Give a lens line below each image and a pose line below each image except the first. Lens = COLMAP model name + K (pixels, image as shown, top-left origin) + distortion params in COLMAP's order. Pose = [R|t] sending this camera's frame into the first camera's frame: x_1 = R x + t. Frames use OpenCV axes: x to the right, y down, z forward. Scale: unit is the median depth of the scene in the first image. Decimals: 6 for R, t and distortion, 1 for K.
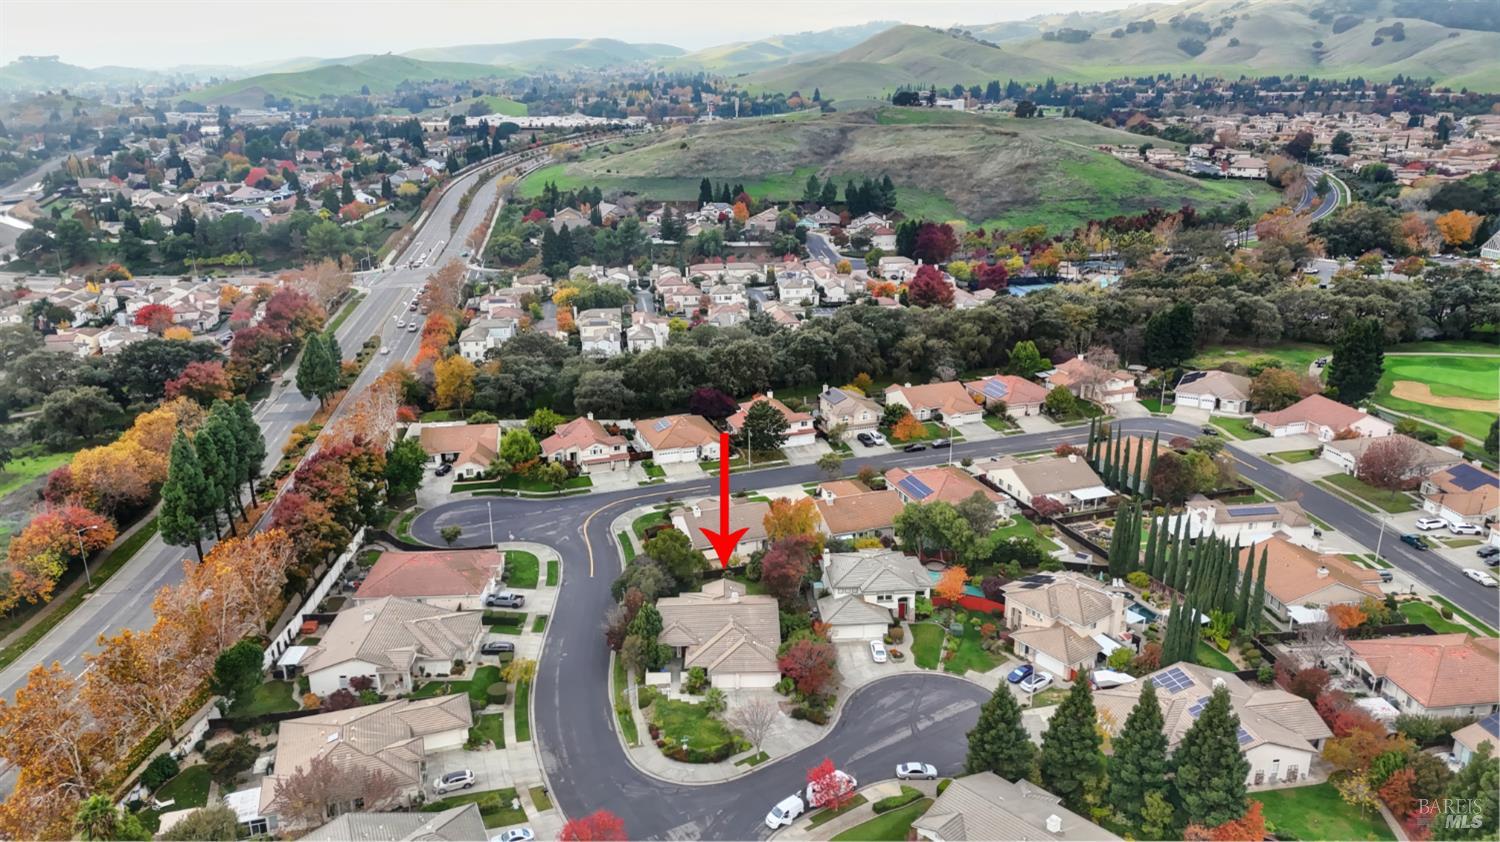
lens RADIAL K [[1098.5, 0, 750.0], [0, 1098.5, 421.0], [0, 0, 1]] dist [0.091427, -0.087119]
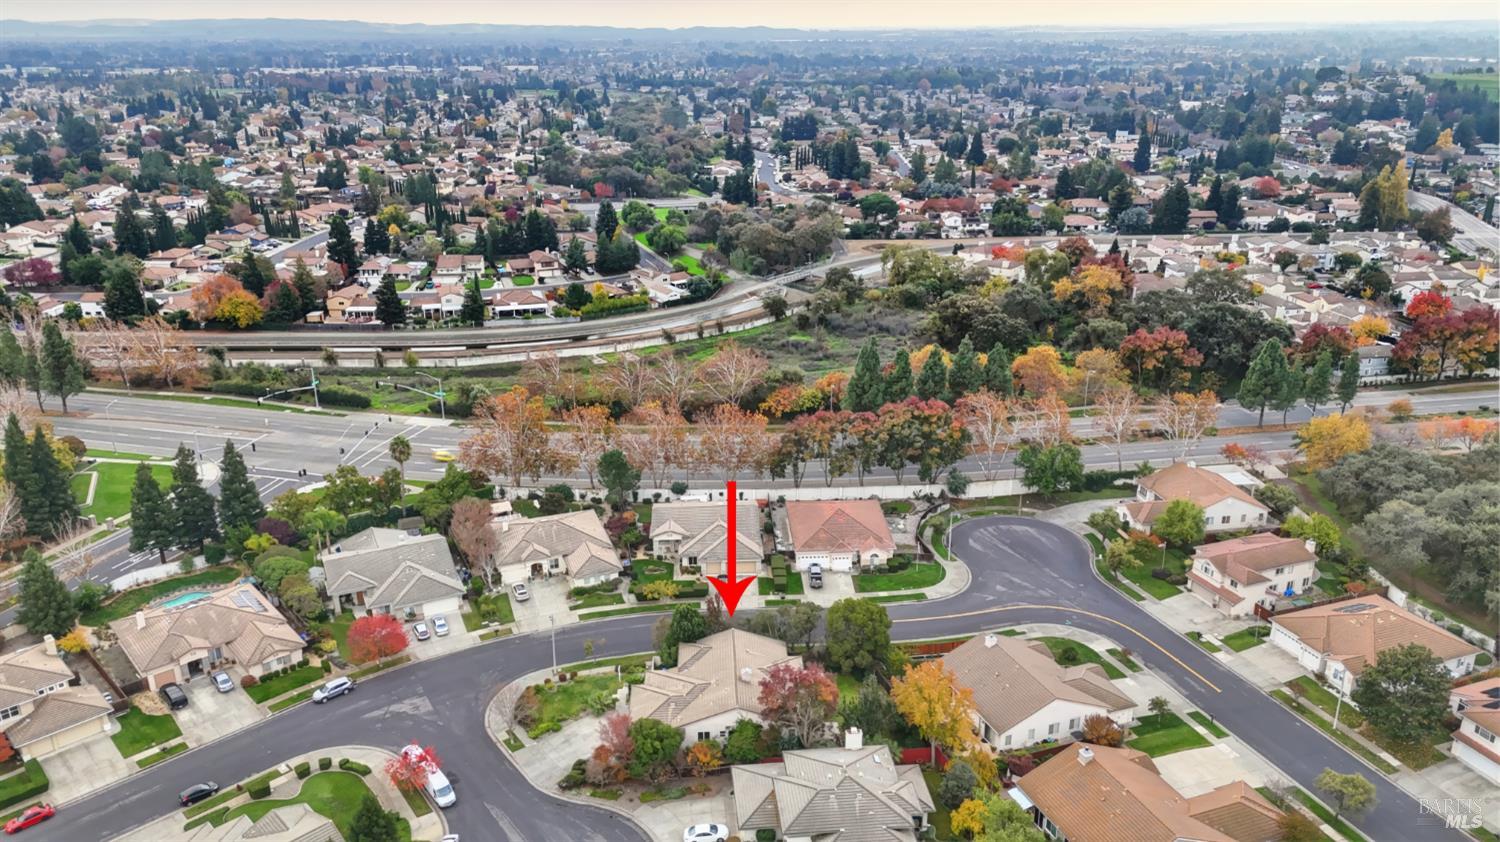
lens RADIAL K [[1098.5, 0, 750.0], [0, 1098.5, 421.0], [0, 0, 1]] dist [0.091427, -0.087119]
pose [[0.009961, 0.346369, -0.938046, 0.629244], [-0.304937, 0.894461, 0.327037, -0.256551], [0.952320, 0.282787, 0.114531, 0.752176]]
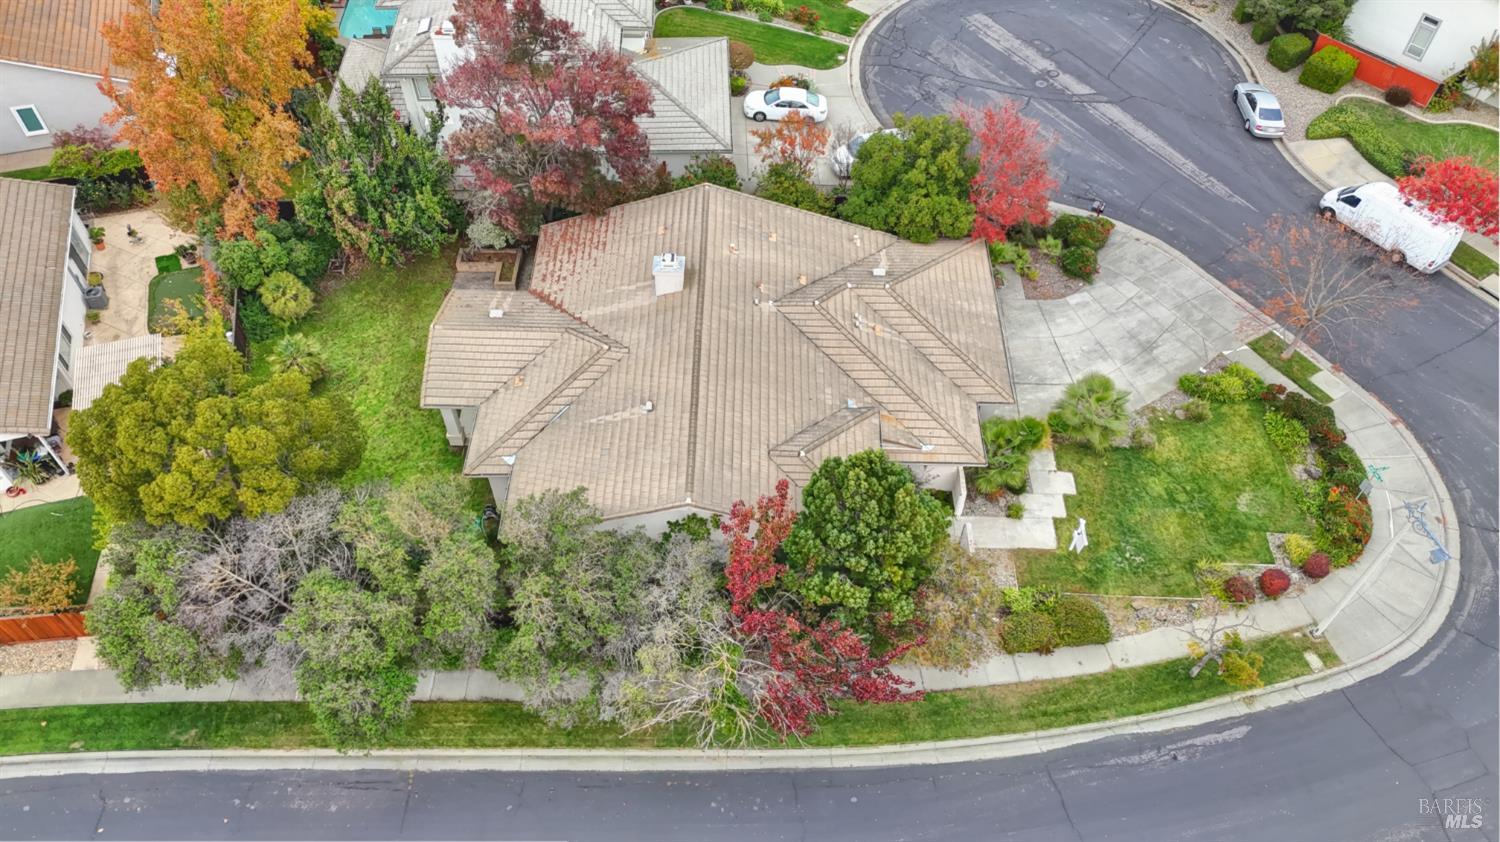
lens RADIAL K [[1098.5, 0, 750.0], [0, 1098.5, 421.0], [0, 0, 1]] dist [0.091427, -0.087119]
pose [[0.041323, -0.764443, 0.643365, -0.198170], [0.305607, 0.622725, 0.720290, -0.011047], [-0.951261, 0.166853, 0.259352, 0.806591]]
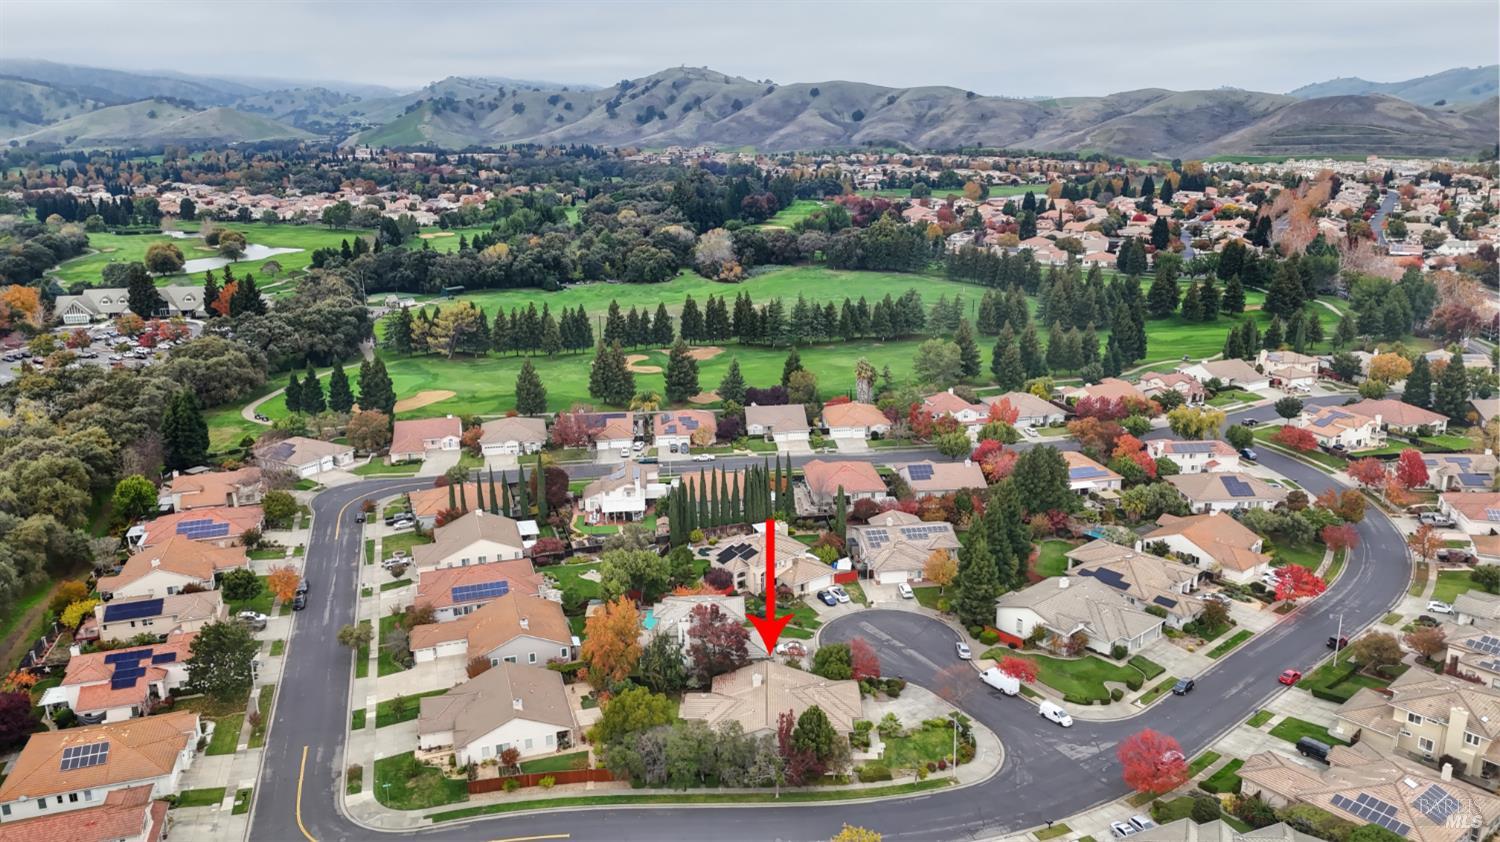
lens RADIAL K [[1098.5, 0, 750.0], [0, 1098.5, 421.0], [0, 0, 1]] dist [0.091427, -0.087119]
pose [[0.044991, -0.264489, 0.963339, -0.767829], [0.327632, 0.914886, 0.235884, -0.237449], [-0.943734, 0.305008, 0.127816, 0.720963]]
